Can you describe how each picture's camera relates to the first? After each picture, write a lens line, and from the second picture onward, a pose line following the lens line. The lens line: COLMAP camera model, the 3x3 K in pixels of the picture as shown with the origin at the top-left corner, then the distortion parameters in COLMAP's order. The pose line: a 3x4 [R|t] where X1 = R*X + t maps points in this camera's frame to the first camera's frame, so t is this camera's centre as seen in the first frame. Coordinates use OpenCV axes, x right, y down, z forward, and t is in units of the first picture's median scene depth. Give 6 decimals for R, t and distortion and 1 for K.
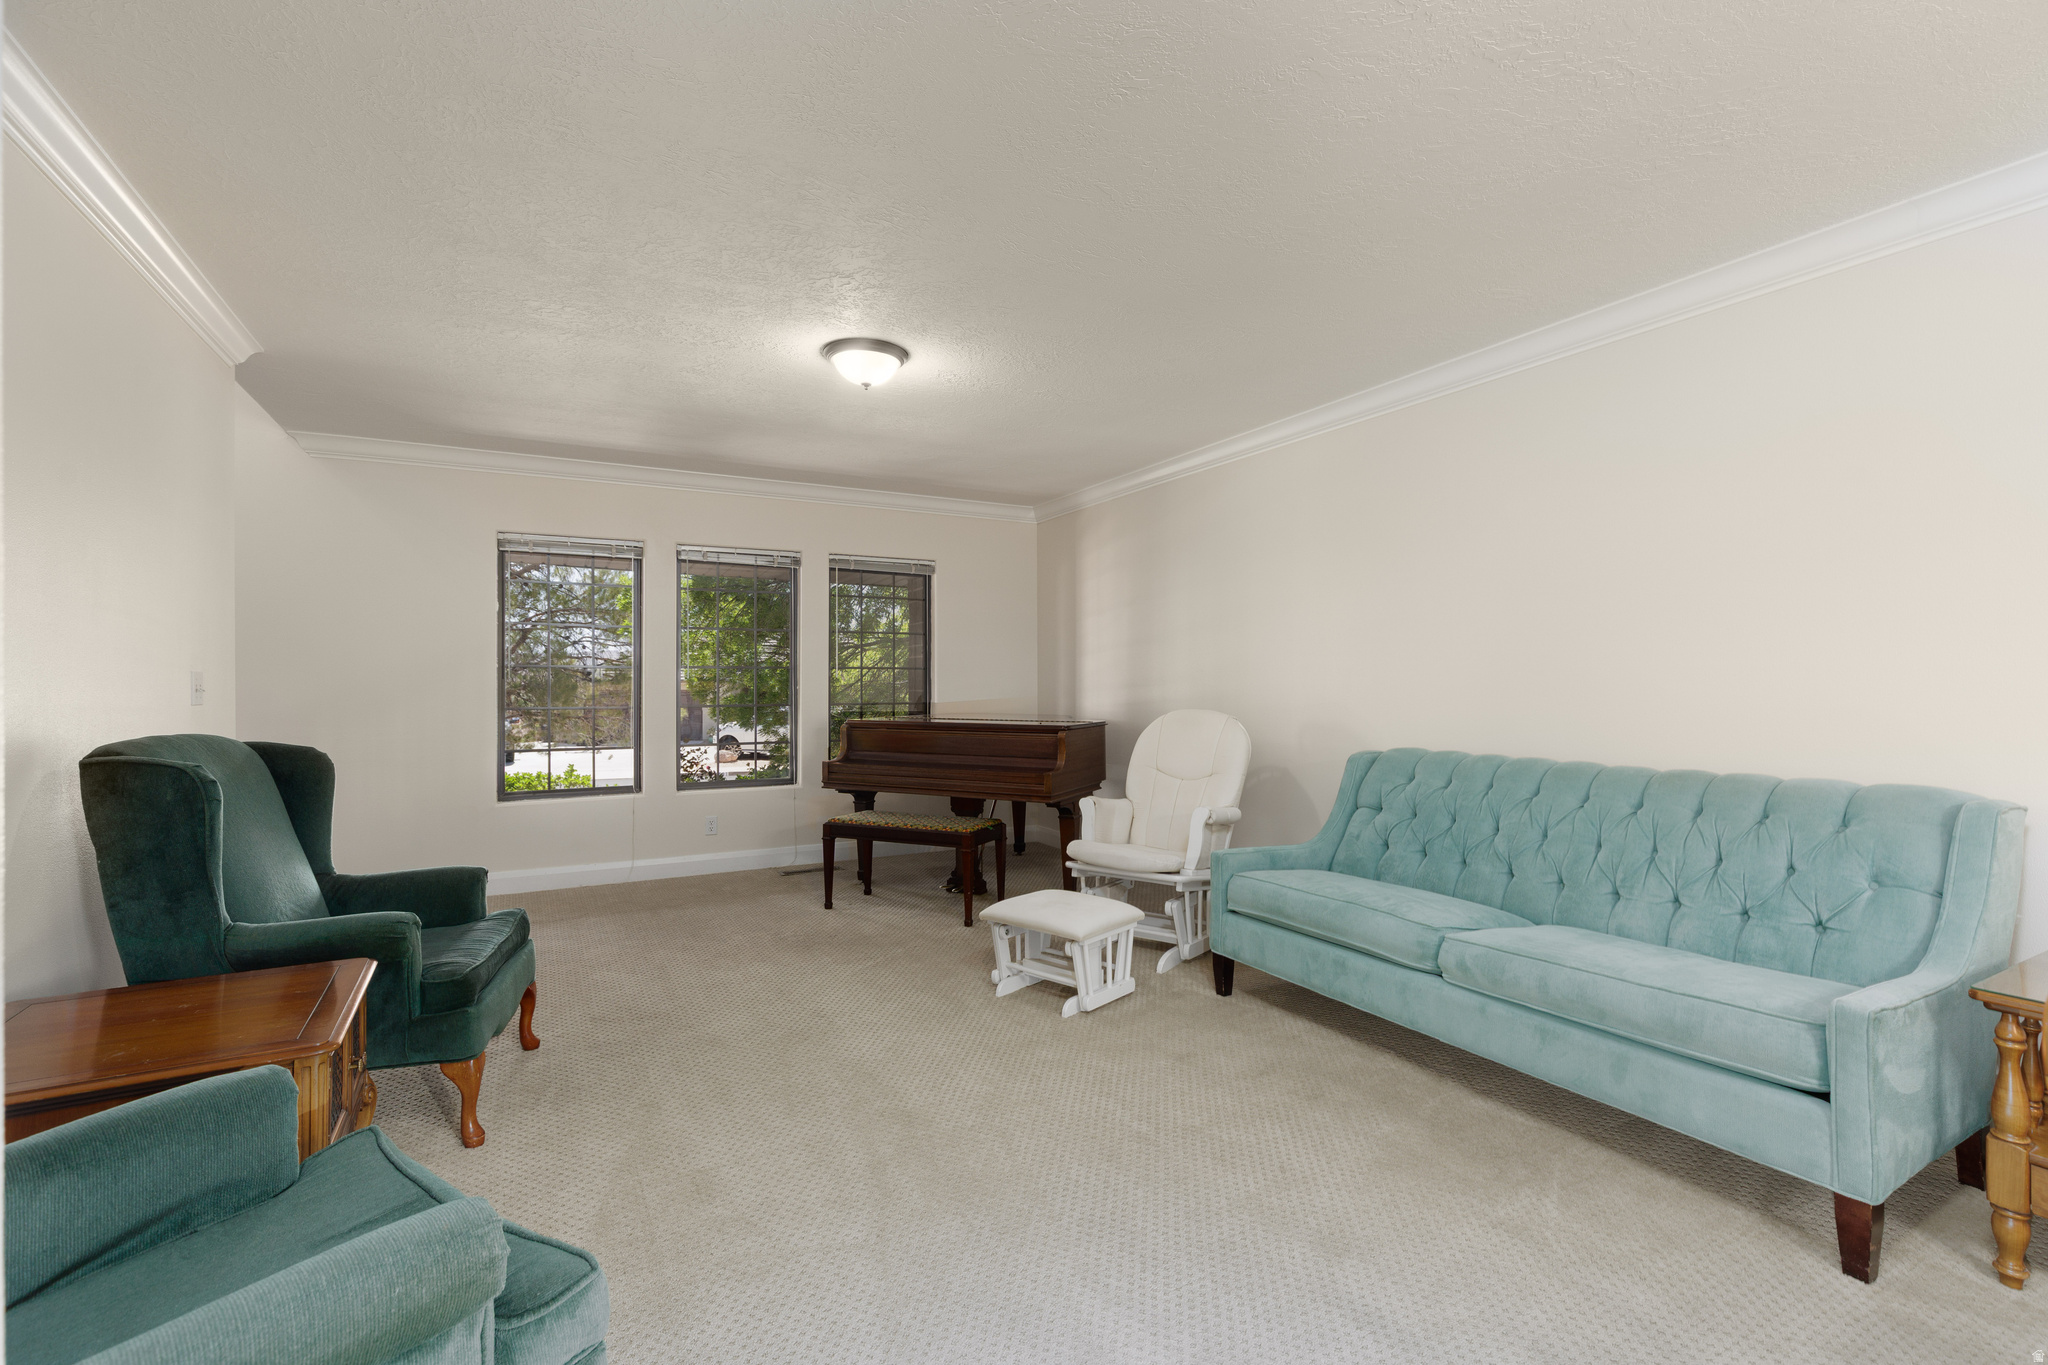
lens RADIAL K [[929.9, 0, 1024.0], [0, 929.9, 682.5], [0, 0, 1]] dist [0.015068, -0.000540]
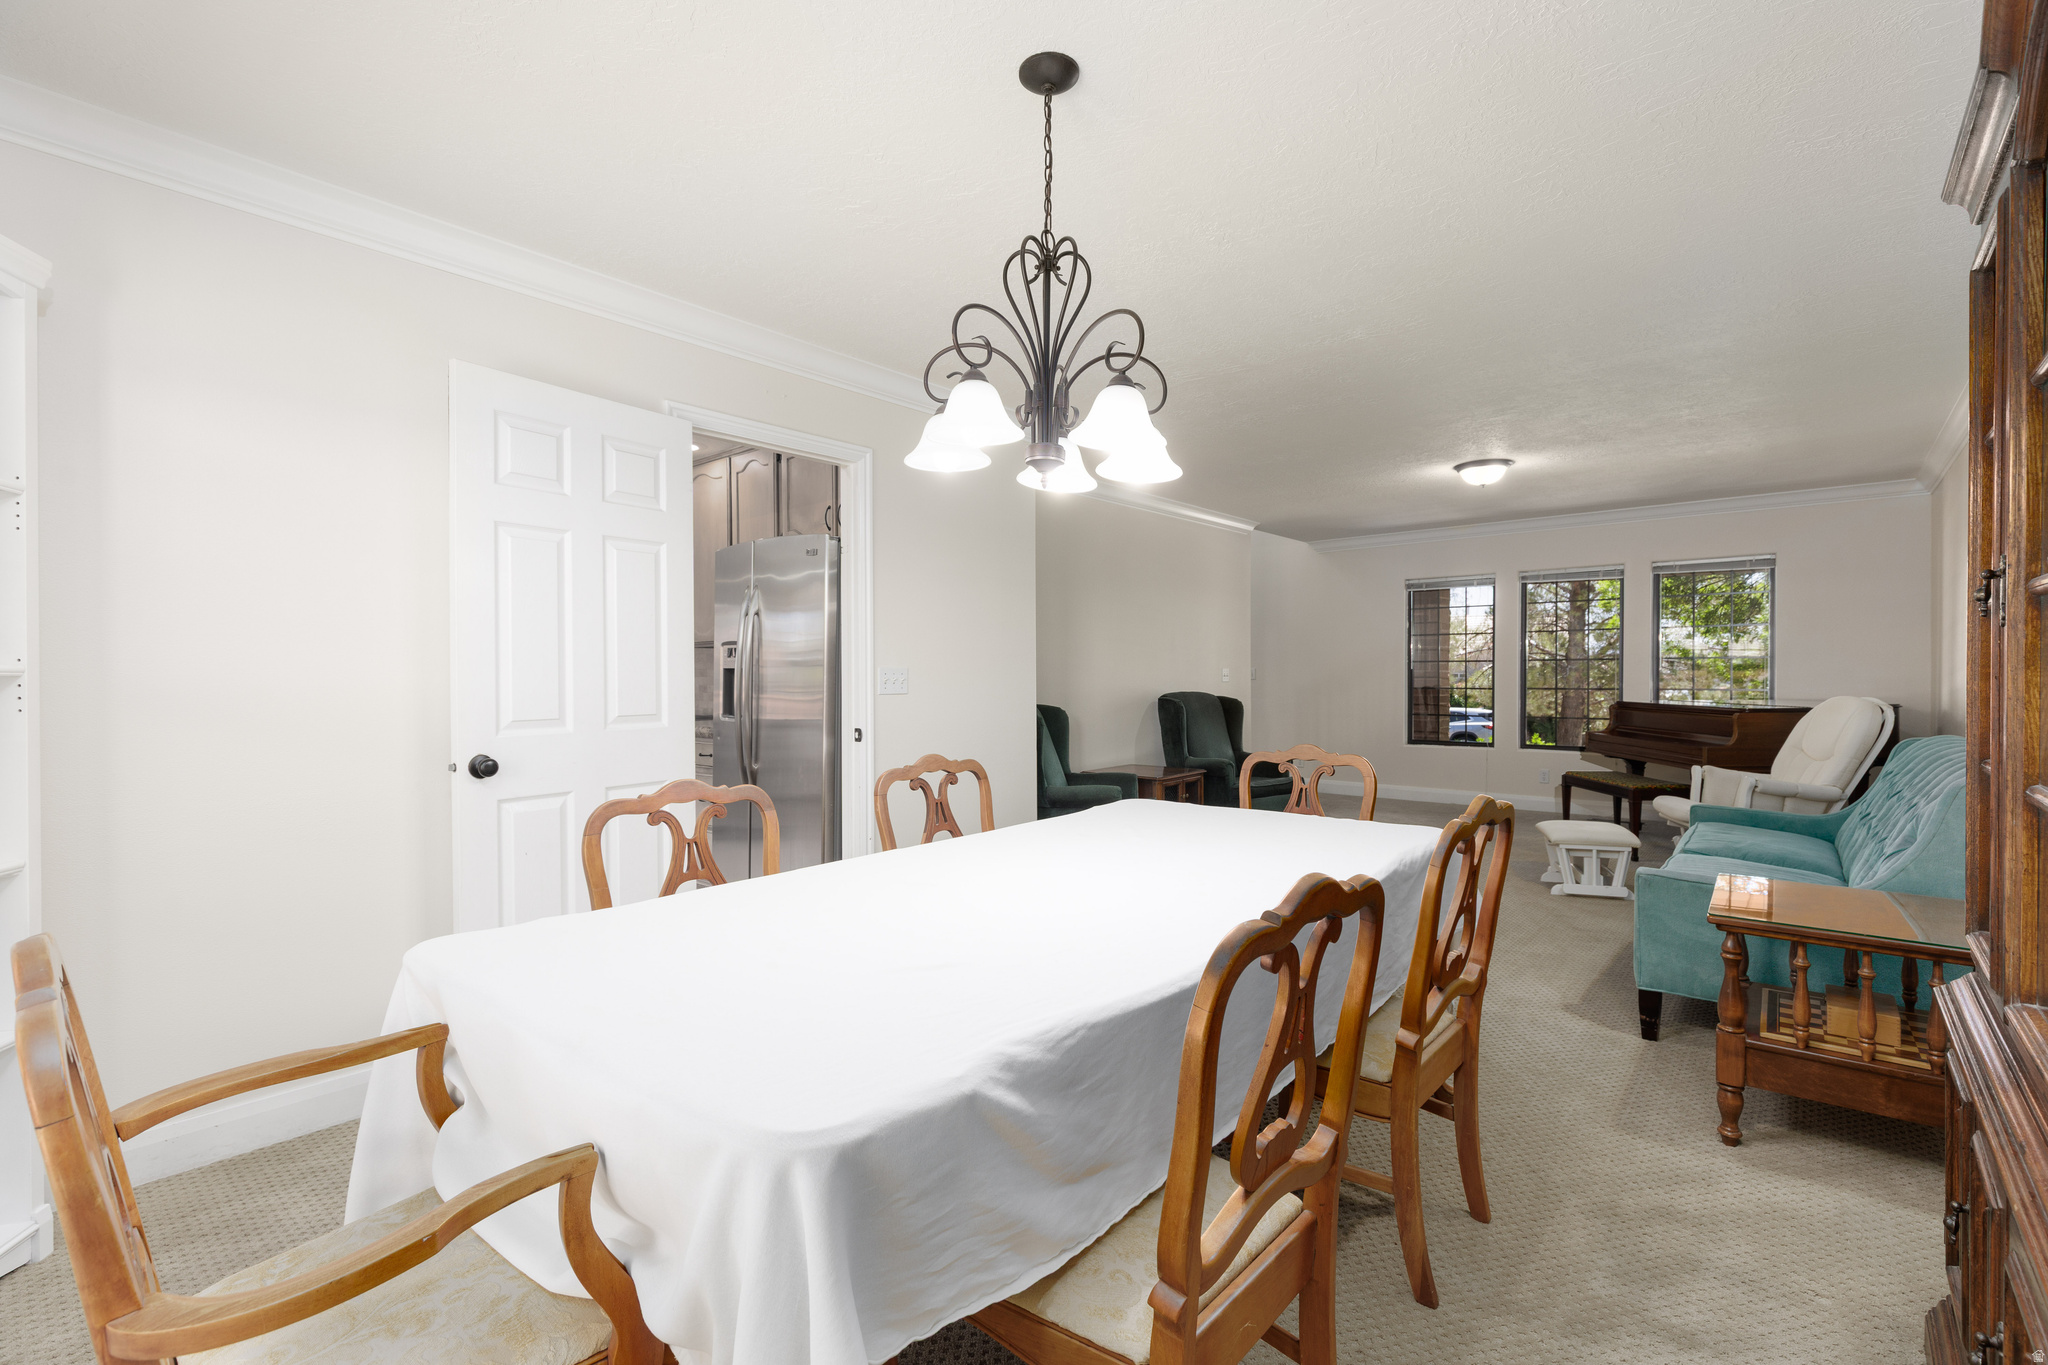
lens RADIAL K [[919.1, 0, 1024.0], [0, 919.1, 682.5], [0, 0, 1]] dist [-0.000138, -0.000015]
pose [[0.351436, 0.011111, -0.936146, 0.834593], [0.002213, 0.999917, 0.012698, -0.002604], [0.936209, -0.006534, 0.351382, -0.229653]]
